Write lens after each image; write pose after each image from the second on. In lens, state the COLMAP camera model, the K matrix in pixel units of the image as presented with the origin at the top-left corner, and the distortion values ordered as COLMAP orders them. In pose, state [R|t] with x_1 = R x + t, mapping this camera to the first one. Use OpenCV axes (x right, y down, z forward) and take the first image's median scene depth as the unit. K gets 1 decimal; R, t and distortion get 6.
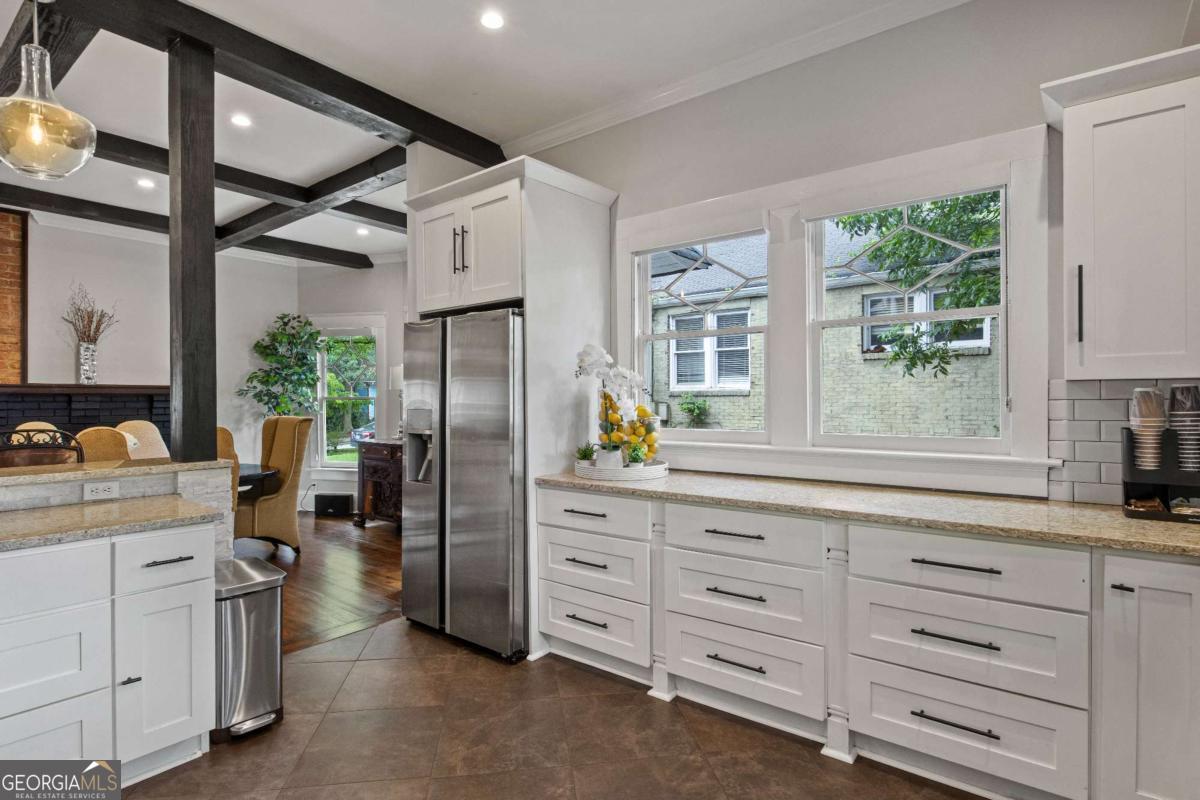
lens RADIAL K [[602.4, 0, 601.7], [0, 602.4, 405.0], [0, 0, 1]] dist [-0.011906, -0.000490]
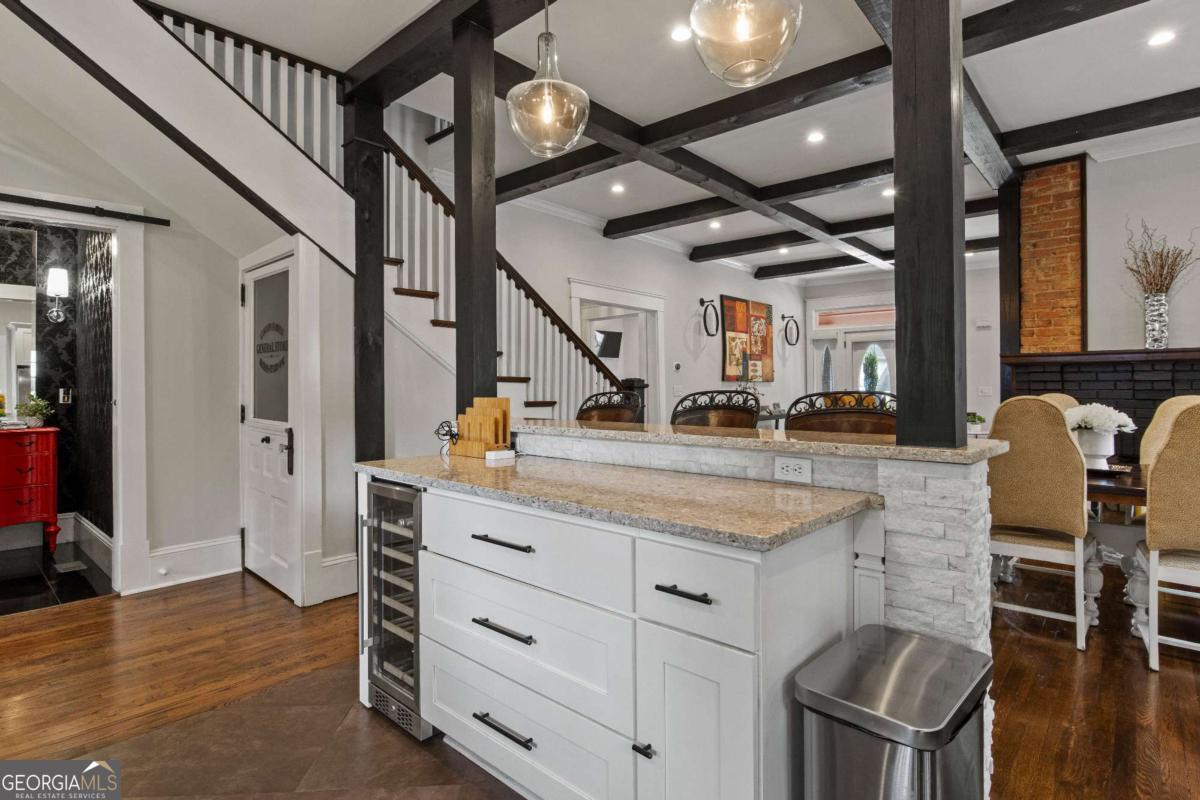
lens RADIAL K [[602.4, 0, 601.7], [0, 602.4, 405.0], [0, 0, 1]] dist [-0.011906, -0.000490]
pose [[-0.072526, 0.030397, -0.996903, -0.038494], [-0.003780, 0.999520, 0.030752, 0.018800], [0.997359, 0.005999, -0.072377, 0.363059]]
